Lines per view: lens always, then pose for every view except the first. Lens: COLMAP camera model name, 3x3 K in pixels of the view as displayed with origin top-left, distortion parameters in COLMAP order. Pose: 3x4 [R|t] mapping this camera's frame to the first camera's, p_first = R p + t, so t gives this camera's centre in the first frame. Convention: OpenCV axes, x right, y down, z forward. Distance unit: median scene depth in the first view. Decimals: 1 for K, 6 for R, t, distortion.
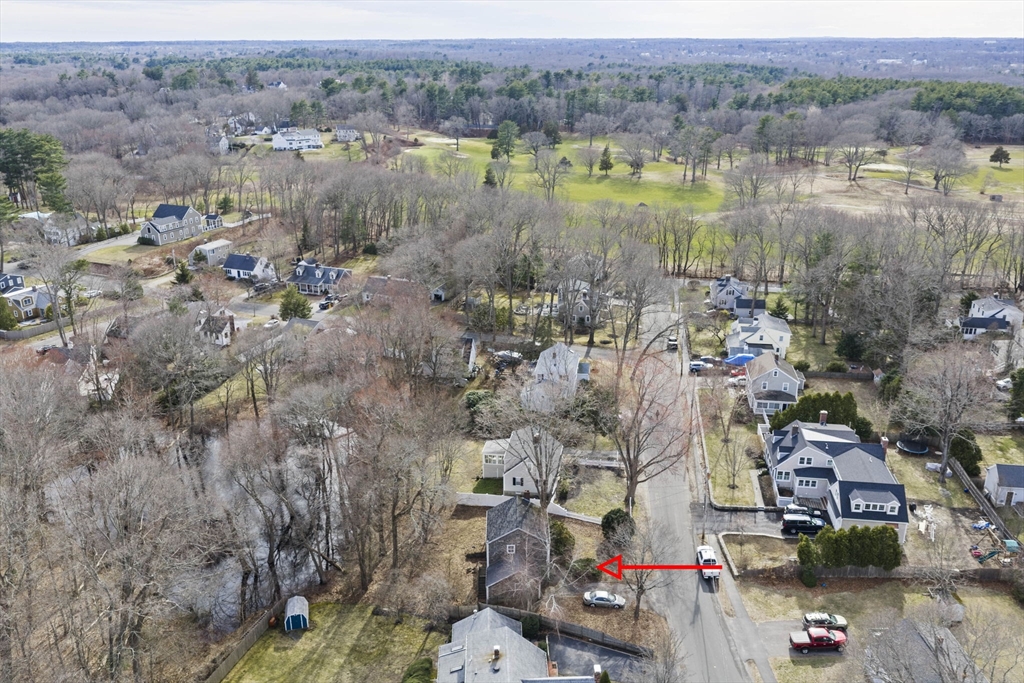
lens RADIAL K [[841.6, 0, 512.0], [0, 841.6, 341.5], [0, 0, 1]] dist [0.002642, -0.013534]
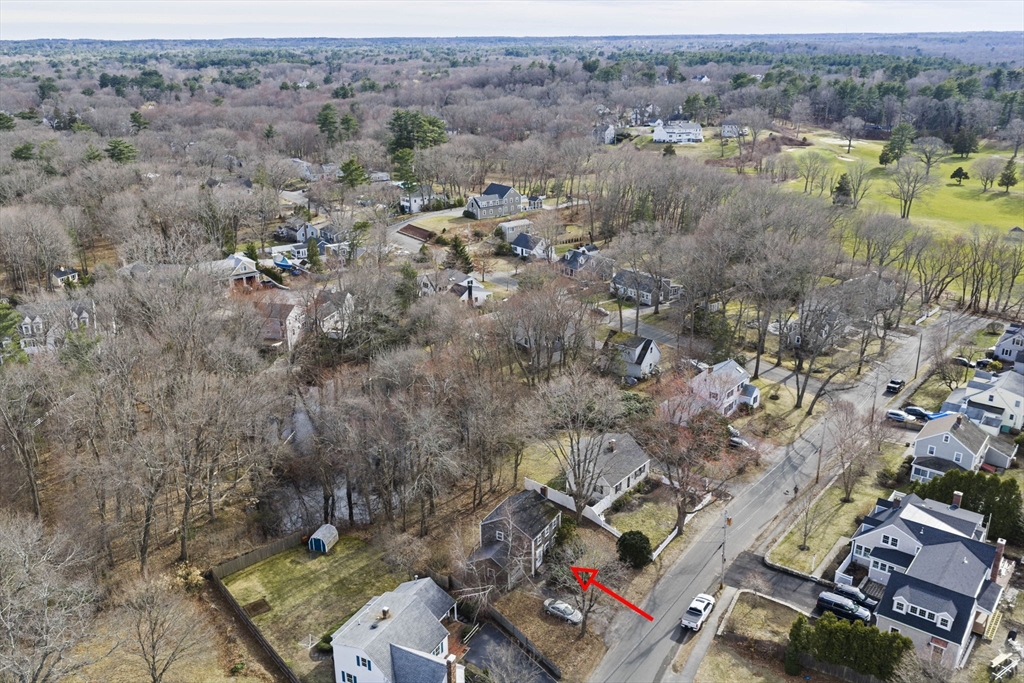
lens RADIAL K [[841.6, 0, 512.0], [0, 841.6, 341.5], [0, 0, 1]] dist [0.002642, -0.013534]
pose [[0.866891, 0.165381, -0.470264, 0.245039], [-0.162261, 0.985604, 0.047500, -0.020000], [0.471350, 0.035128, 0.881246, 0.053669]]
